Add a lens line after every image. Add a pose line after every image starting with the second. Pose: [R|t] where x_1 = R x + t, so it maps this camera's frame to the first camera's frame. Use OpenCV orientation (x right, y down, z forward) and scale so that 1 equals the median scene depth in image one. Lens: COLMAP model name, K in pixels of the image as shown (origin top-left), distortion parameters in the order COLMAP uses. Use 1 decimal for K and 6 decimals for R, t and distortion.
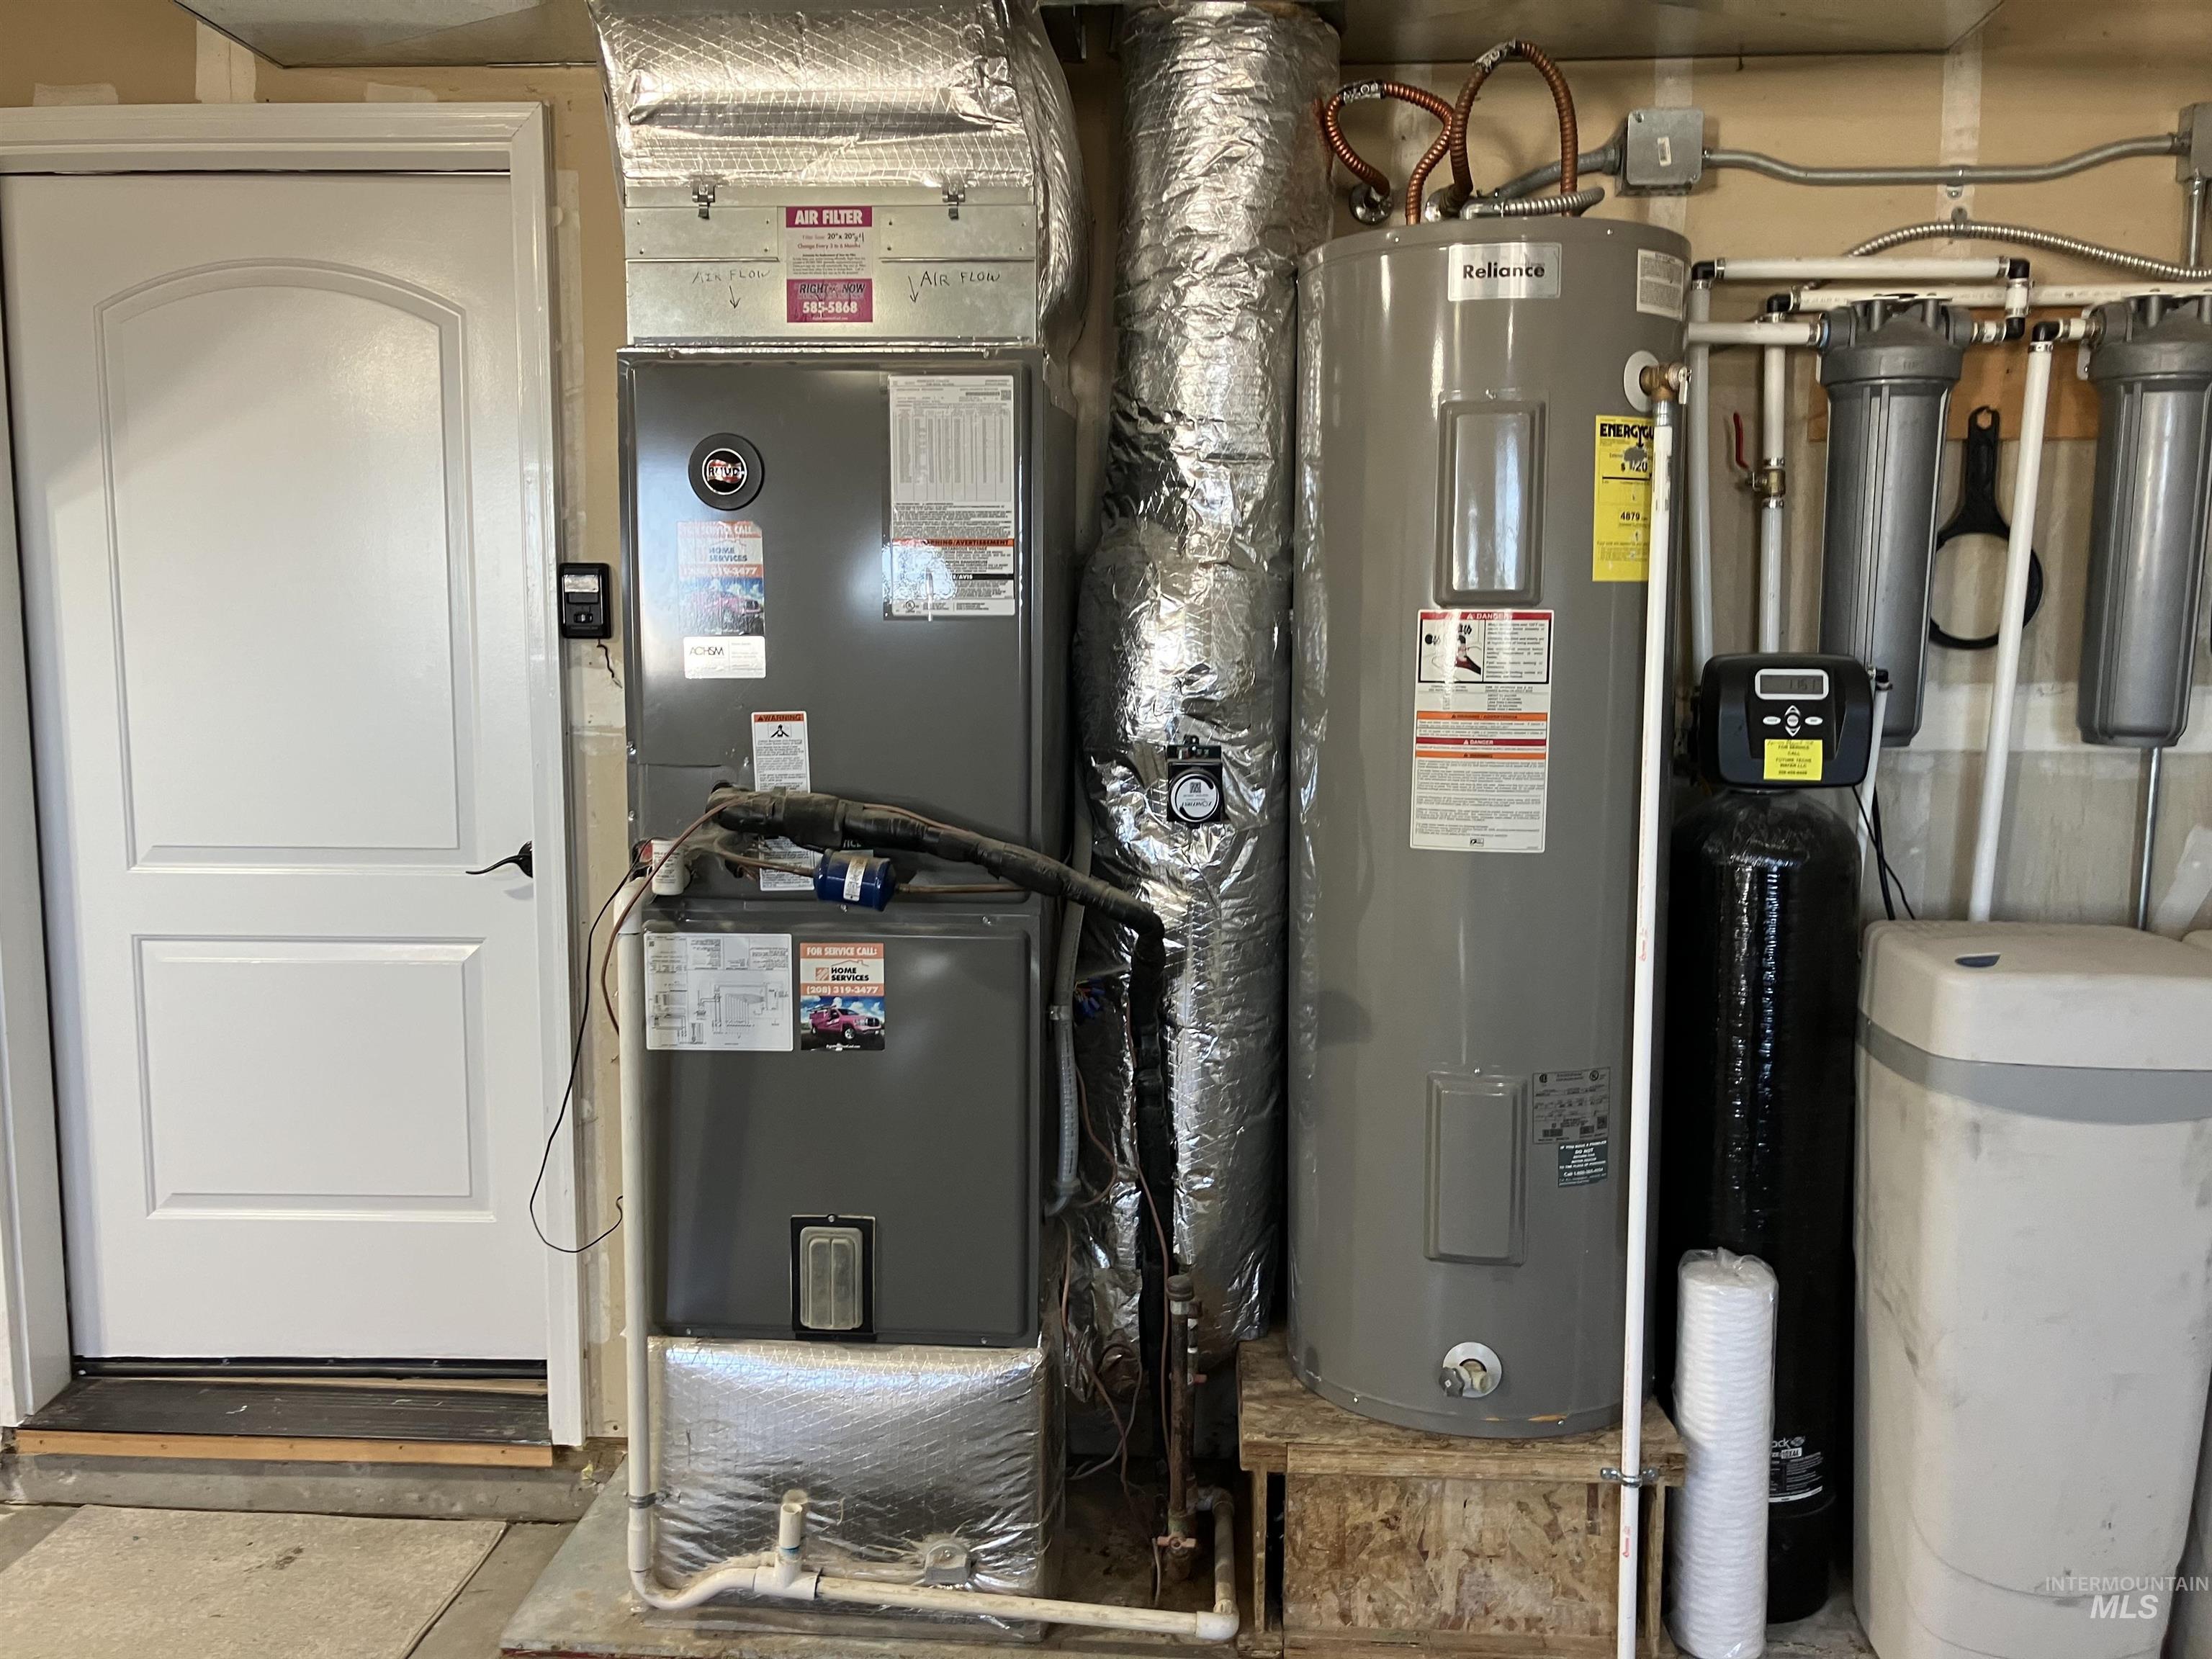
lens RADIAL K [[1835.0, 0, 1109.4], [0, 1835.0, 855.2], [0, 0, 1]] dist [0.001712, -0.010636]
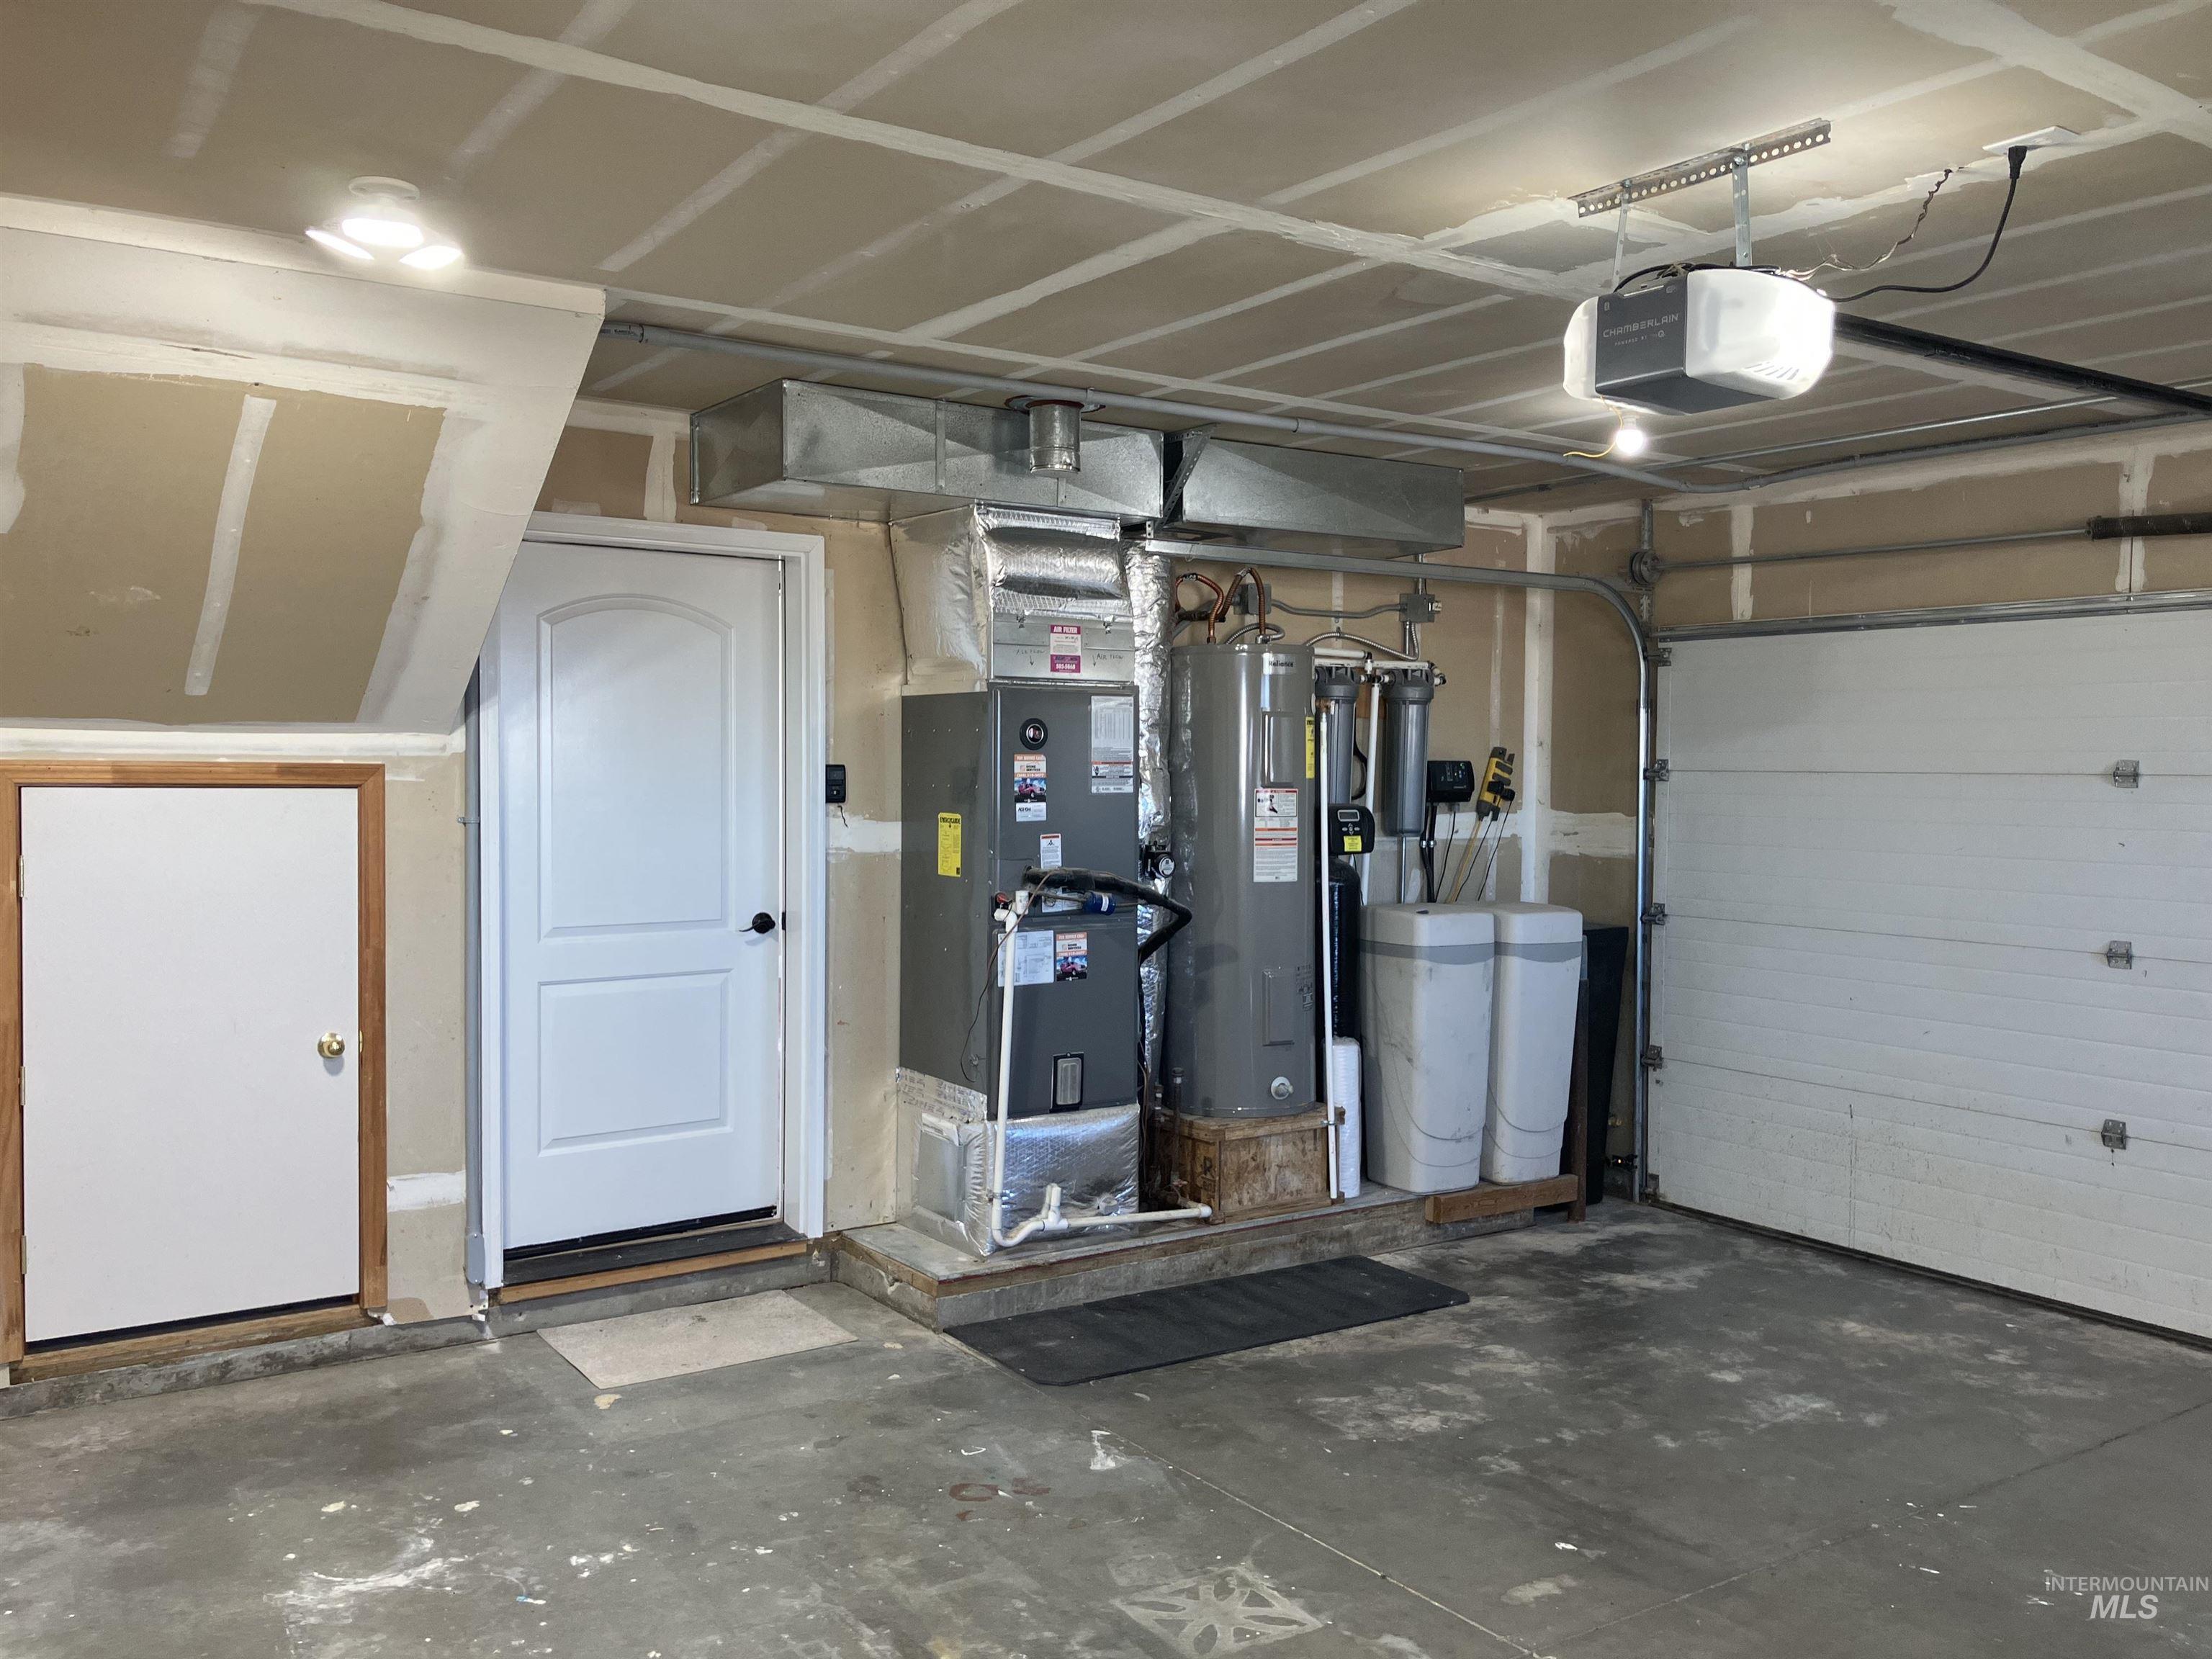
lens RADIAL K [[1832.8, 0, 1111.2], [0, 1832.8, 804.0], [0, 0, 1]] dist [0.047532, -0.049295]
pose [[0.782295, -0.014096, 0.622749, -1.531340], [0.073643, 0.994826, -0.069991, 0.050520], [-0.618540, 0.100614, 0.779285, -0.849878]]
